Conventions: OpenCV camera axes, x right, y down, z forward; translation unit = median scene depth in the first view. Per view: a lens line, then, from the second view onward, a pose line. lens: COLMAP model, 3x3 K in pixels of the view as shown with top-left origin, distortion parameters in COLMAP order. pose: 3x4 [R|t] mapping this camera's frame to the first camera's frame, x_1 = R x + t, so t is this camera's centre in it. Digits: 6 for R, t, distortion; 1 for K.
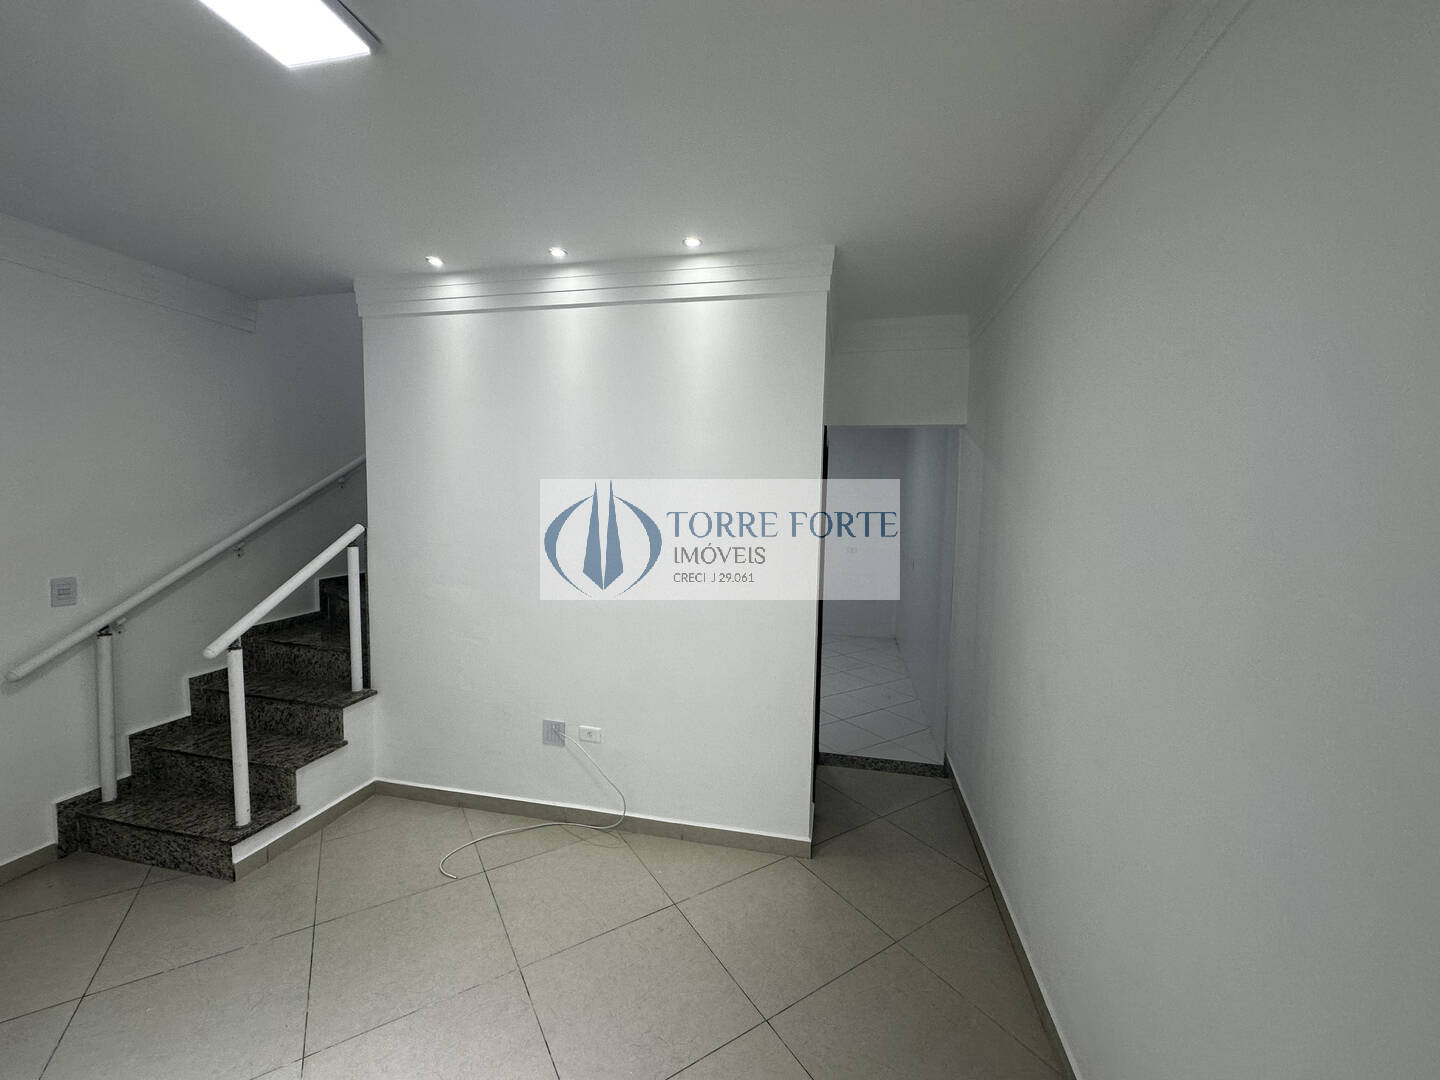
lens RADIAL K [[573.5, 0, 719.9], [0, 573.5, 541.6], [0, 0, 1]] dist [-0.003075, 0.000550]
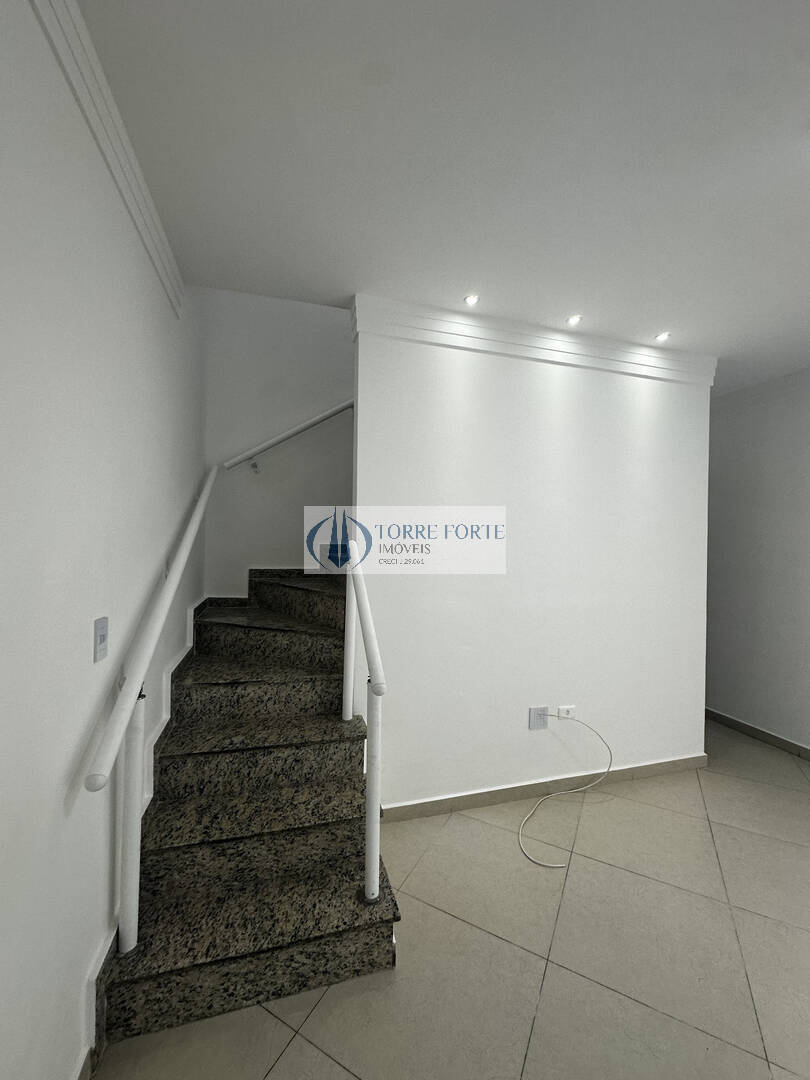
lens RADIAL K [[430.1, 0, 404.4], [0, 430.1, 540.9], [0, 0, 1]] dist [-0.003075, 0.000550]
pose [[0.878256, -0.006745, 0.478143, -0.959704], [0.037170, 0.997838, -0.054198, 0.013059], [-0.476744, 0.065373, 0.876608, 0.348513]]
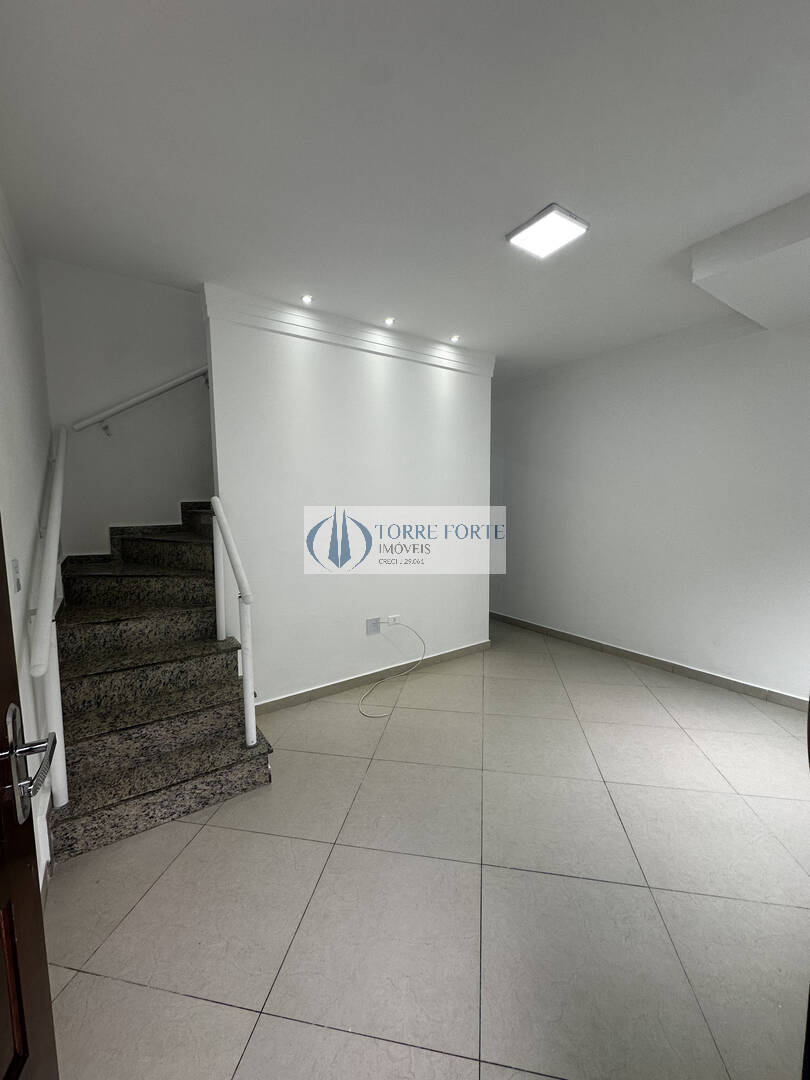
lens RADIAL K [[430.1, 0, 404.4], [0, 430.1, 540.9], [0, 0, 1]] dist [-0.003075, 0.000550]
pose [[0.684413, -0.097897, 0.722492, -1.077738], [0.078161, 0.995086, 0.060791, 0.038356], [-0.724893, 0.014865, 0.688701, 0.128121]]
